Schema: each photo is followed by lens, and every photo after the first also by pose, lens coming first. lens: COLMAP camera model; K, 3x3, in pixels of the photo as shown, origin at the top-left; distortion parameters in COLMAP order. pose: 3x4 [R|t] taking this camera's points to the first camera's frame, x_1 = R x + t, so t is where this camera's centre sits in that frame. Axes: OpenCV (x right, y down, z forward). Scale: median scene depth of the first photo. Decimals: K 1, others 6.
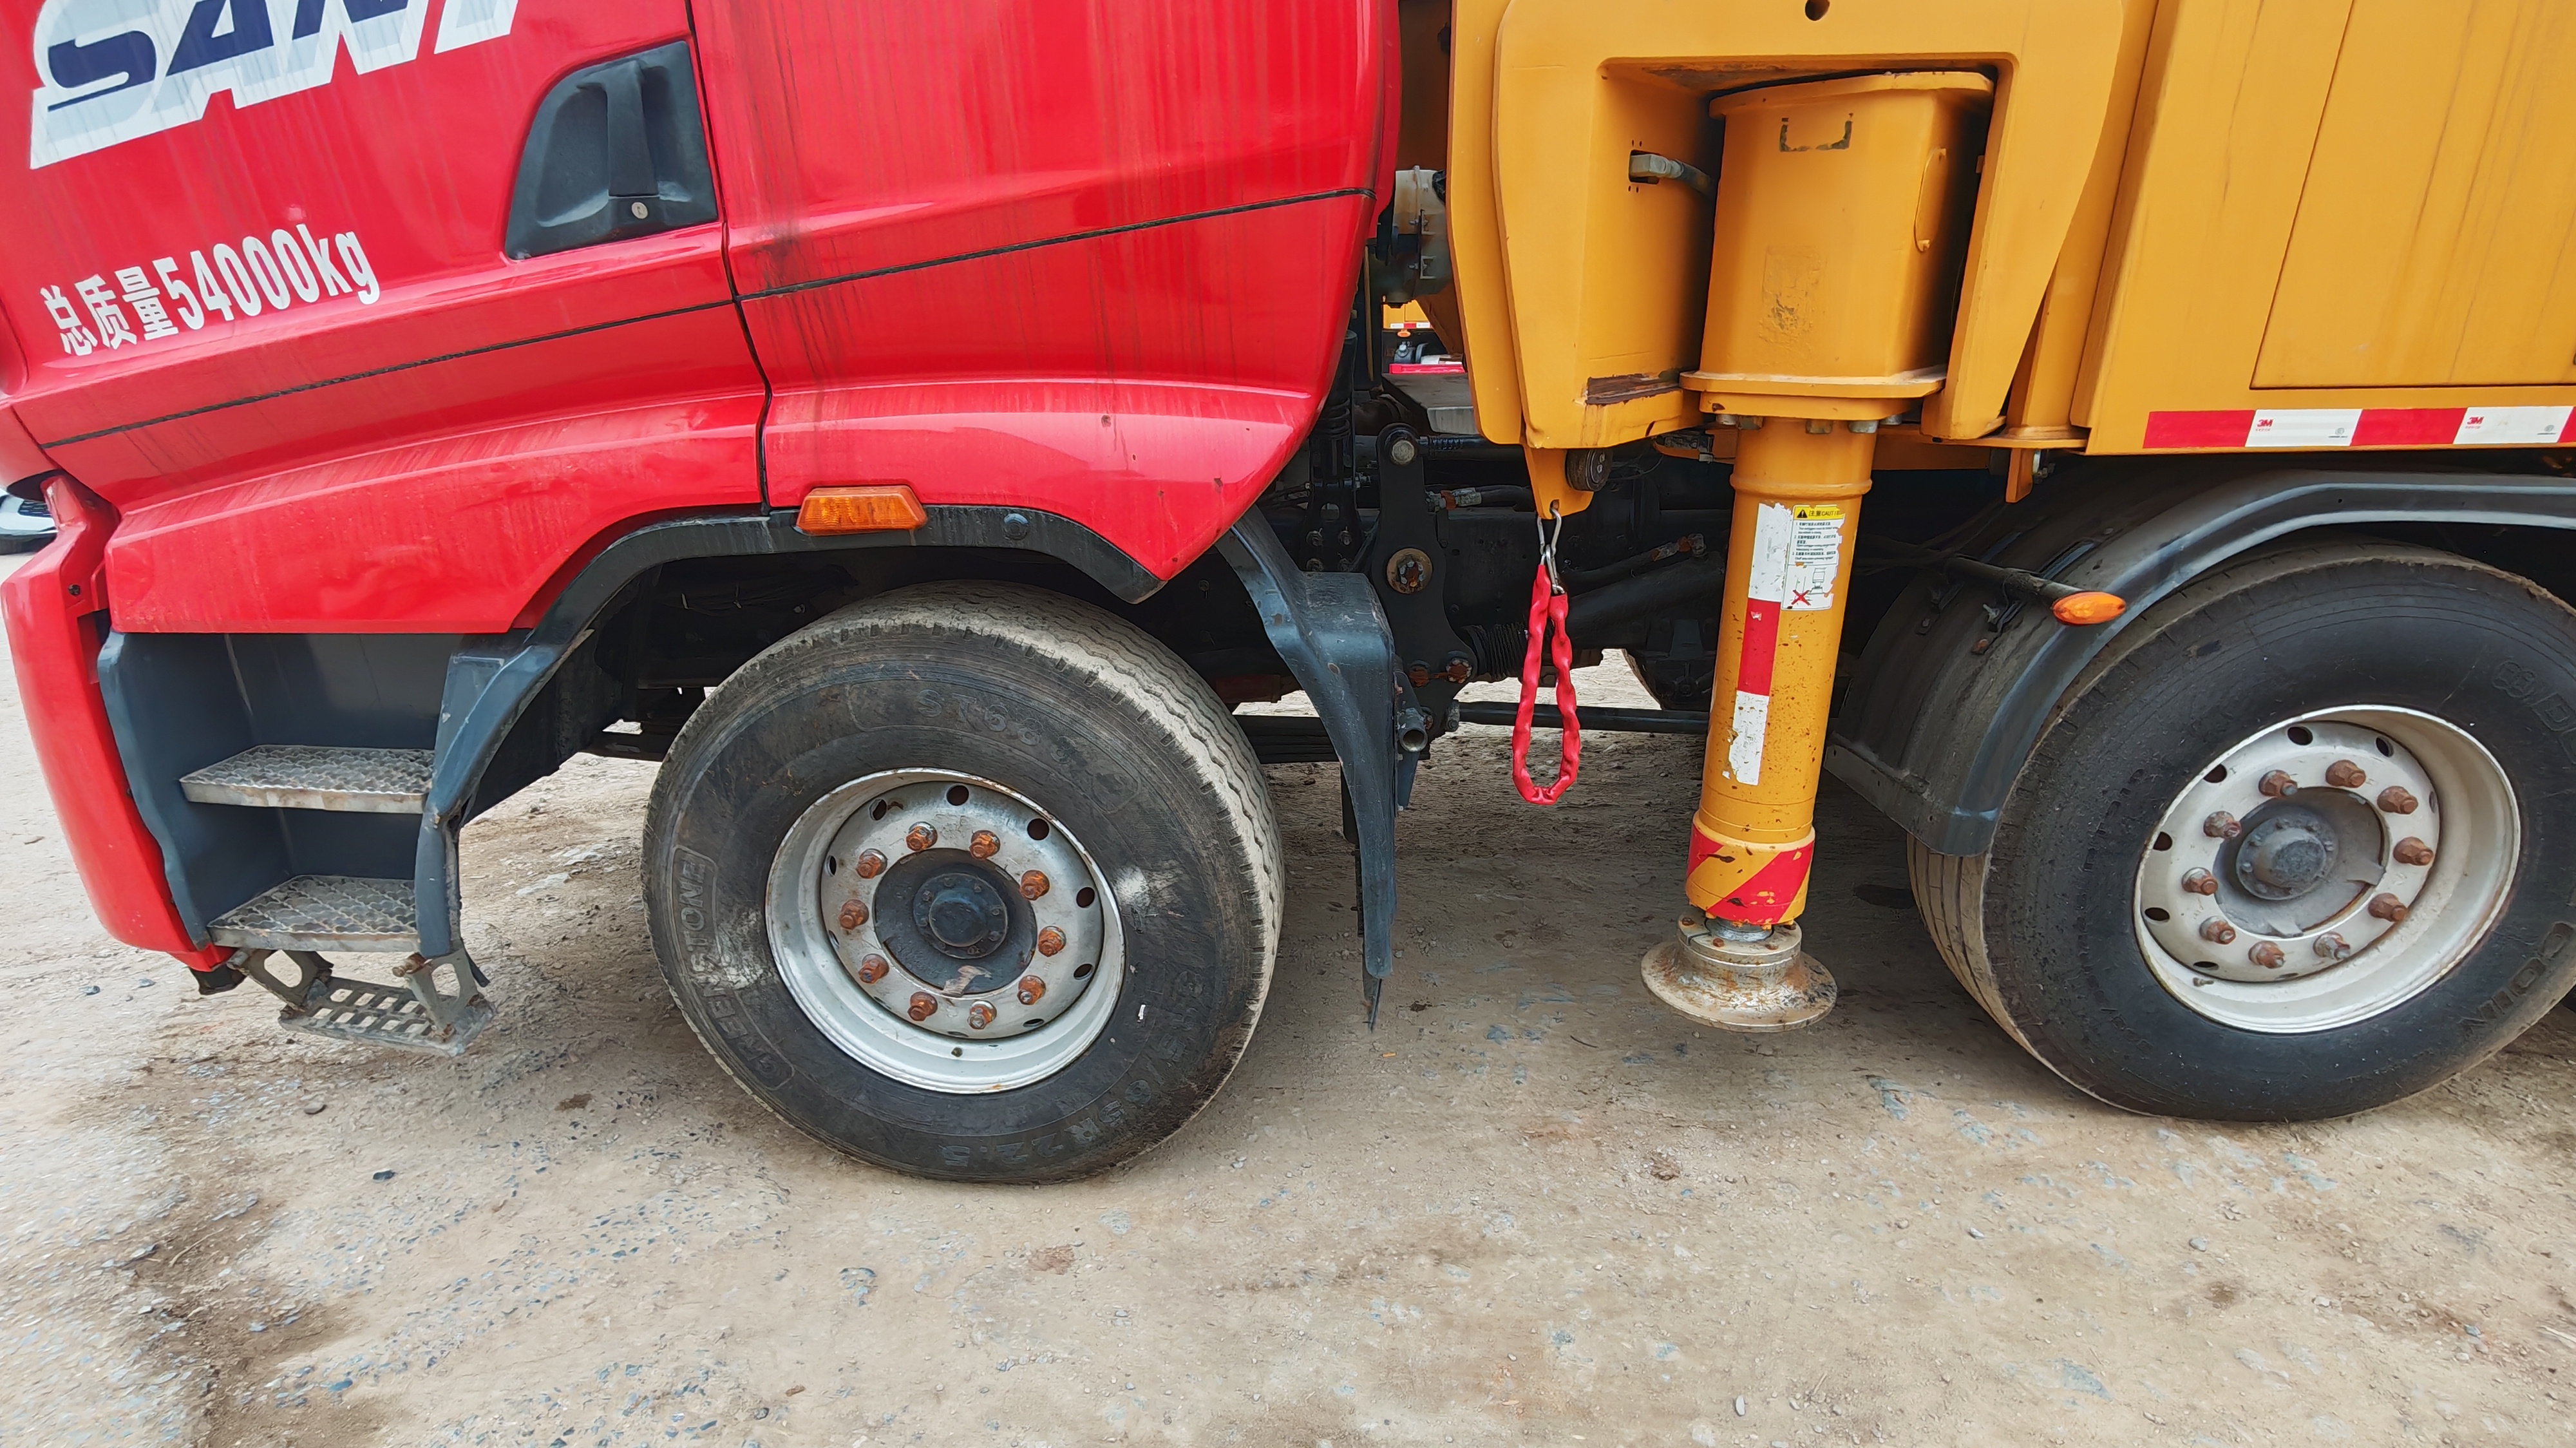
lens RADIAL K [[1187.2, 0, 1288.0], [0, 1187.2, 724.0], [0, 0, 1]] dist [0.003169, 0.000375]
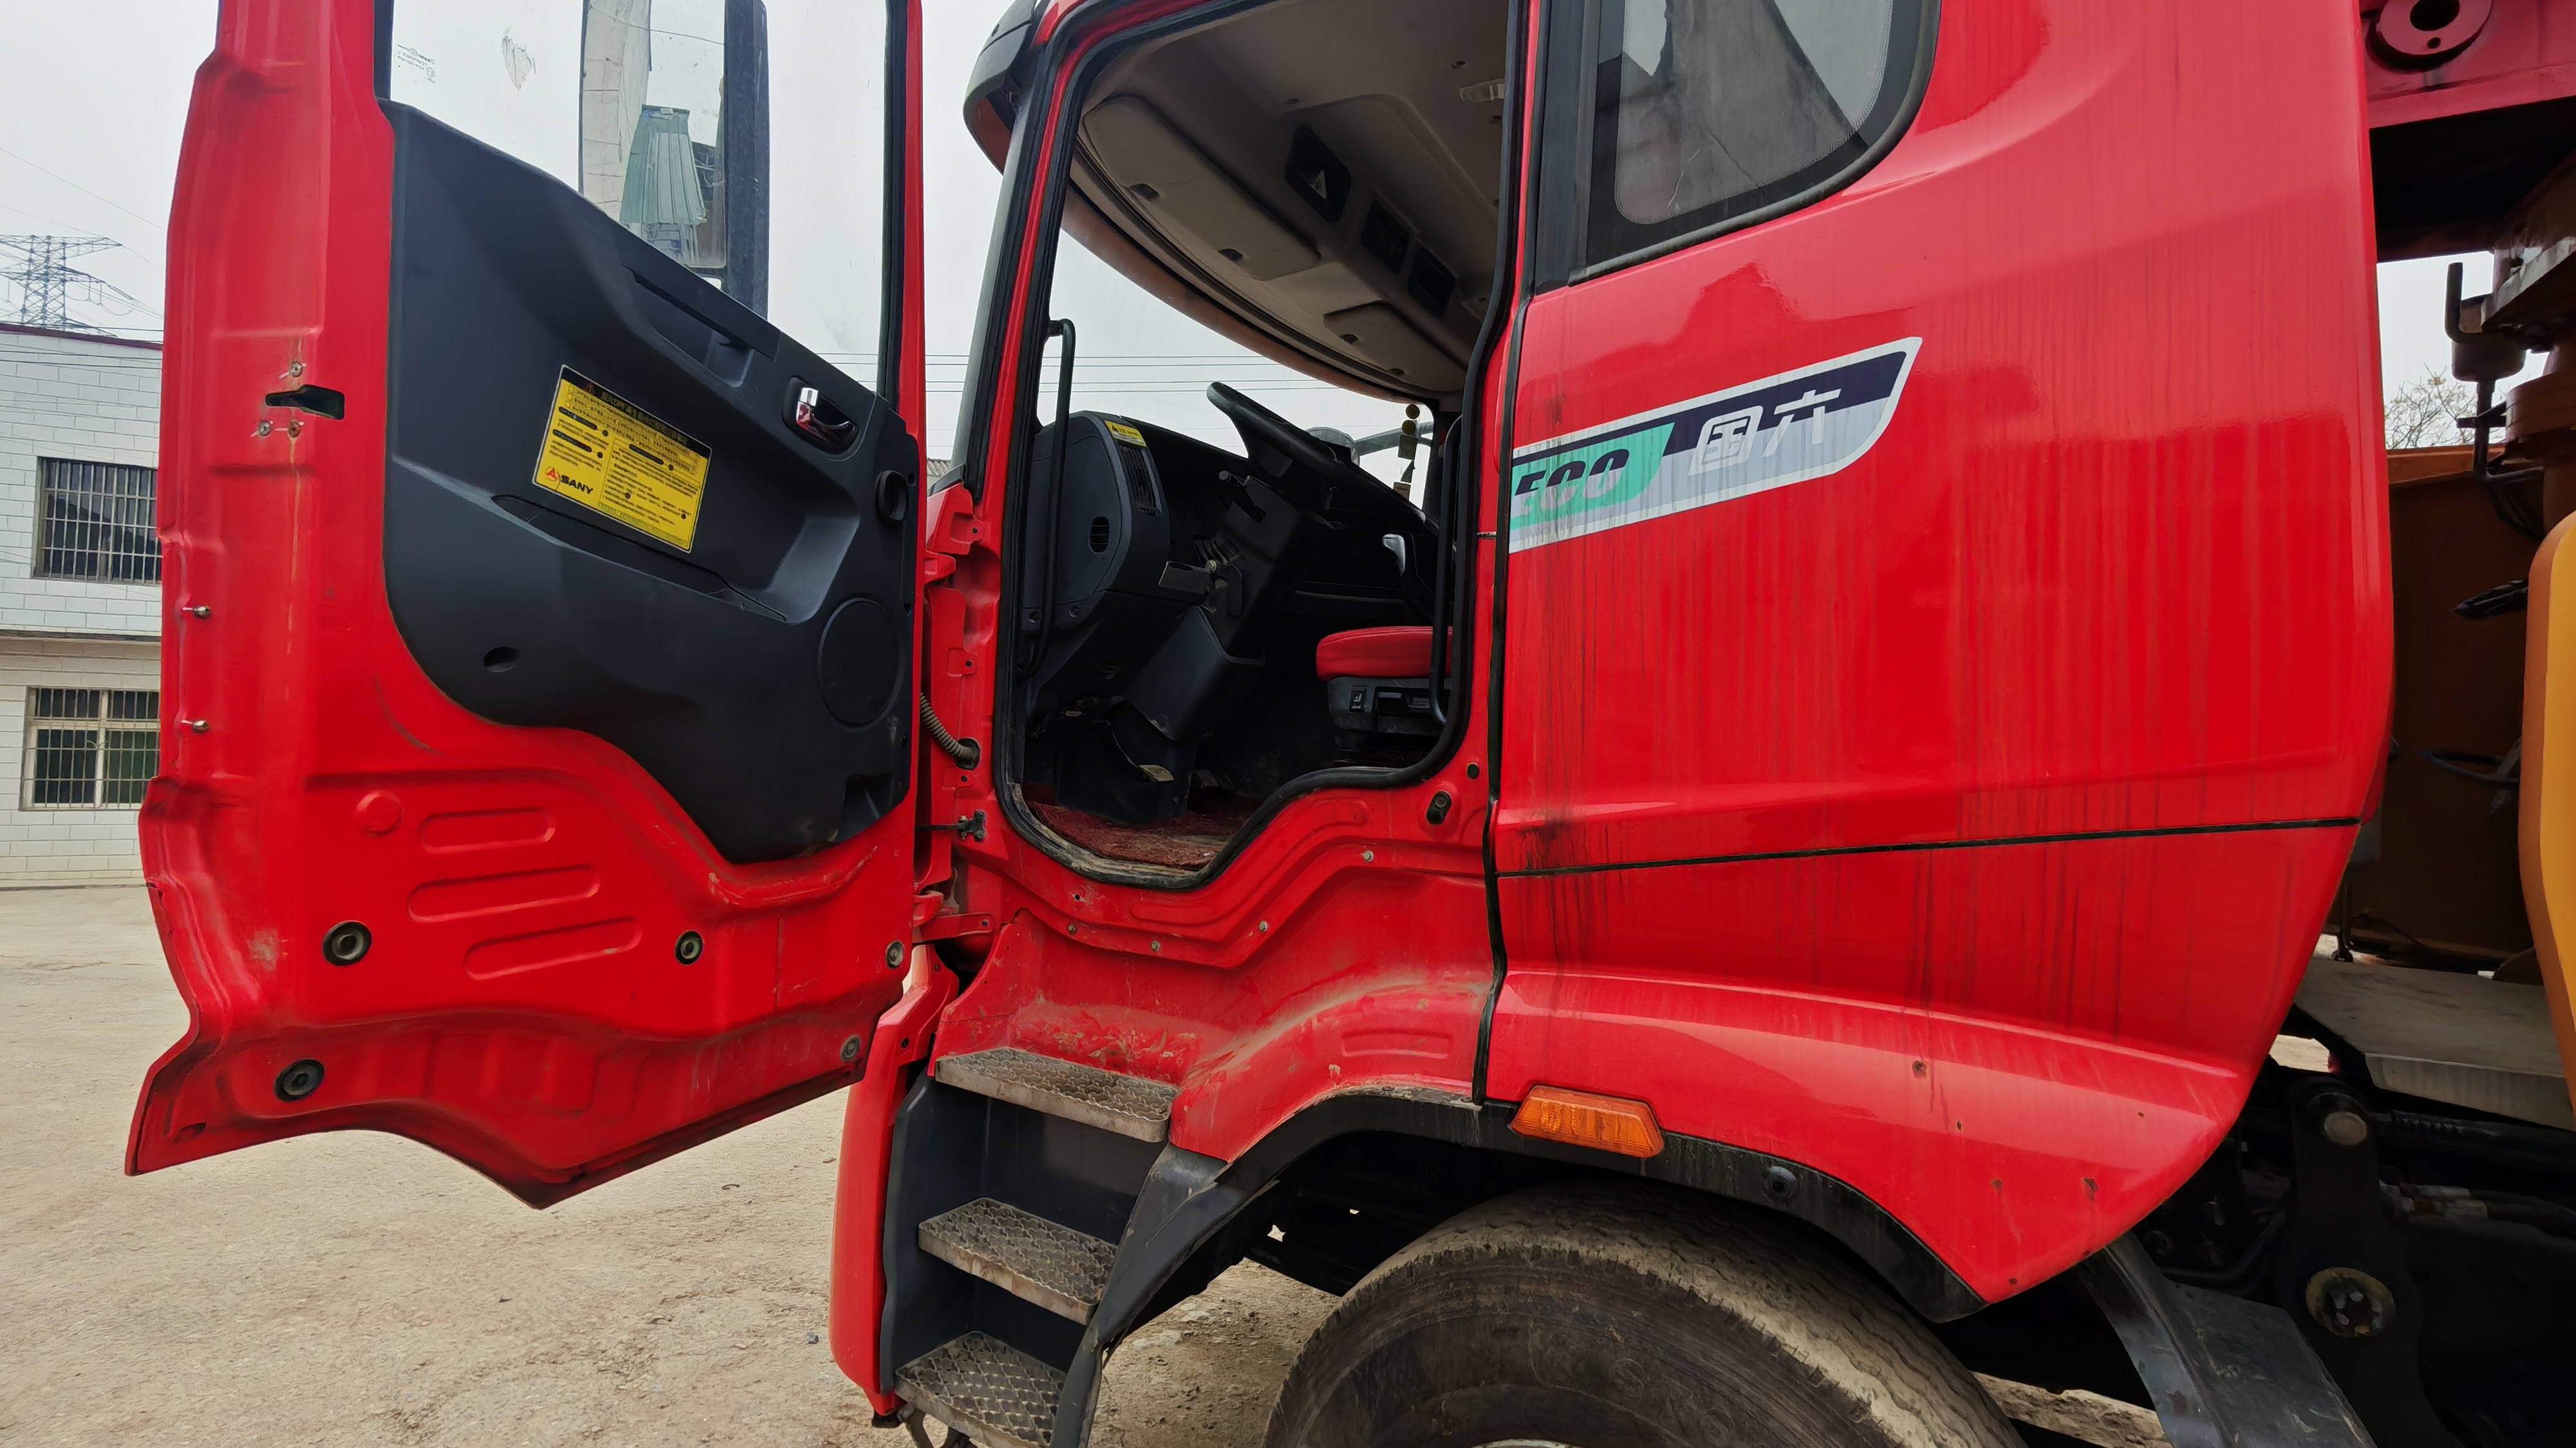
lens RADIAL K [[1187.2, 0, 1288.0], [0, 1187.2, 724.0], [0, 0, 1]] dist [0.003169, 0.000375]
pose [[0.868500, 0.045017, -0.493640, -0.130232], [-0.217589, 0.929415, -0.298064, -0.135524], [0.445379, 0.366280, 0.816992, 0.101650]]
